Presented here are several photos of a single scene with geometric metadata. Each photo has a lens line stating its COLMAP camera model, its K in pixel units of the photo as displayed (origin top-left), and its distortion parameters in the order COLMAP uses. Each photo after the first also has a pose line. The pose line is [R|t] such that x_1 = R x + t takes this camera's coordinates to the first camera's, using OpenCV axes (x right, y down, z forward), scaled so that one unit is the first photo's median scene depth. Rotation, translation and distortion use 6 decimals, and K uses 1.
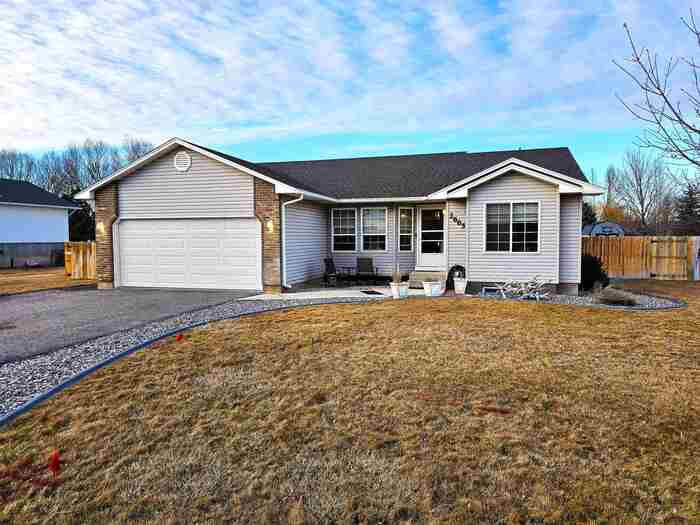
lens RADIAL K [[461.2, 0, 350.0], [0, 461.2, 262.5], [0, 0, 1]] dist [0.095432, -0.079634]
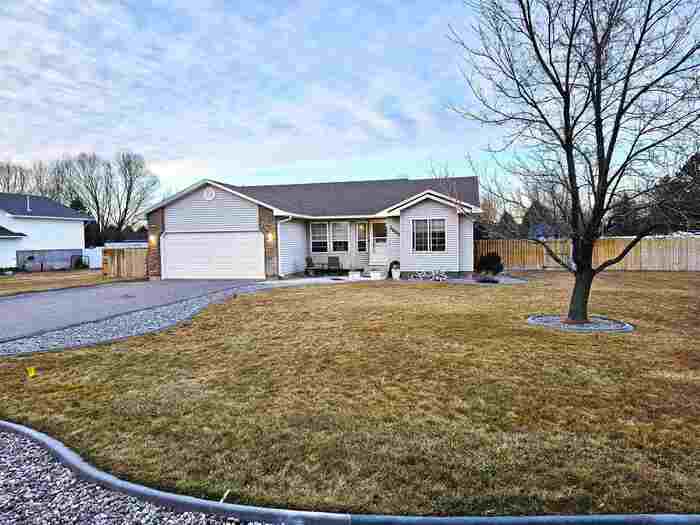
lens RADIAL K [[461.2, 0, 350.0], [0, 461.2, 262.5], [0, 0, 1]] dist [0.095432, -0.079634]
pose [[0.999081, -0.015105, 0.040119, 0.026579], [0.015362, 0.999863, -0.006111, 0.018034], [-0.040021, 0.006722, 0.999176, -0.477976]]
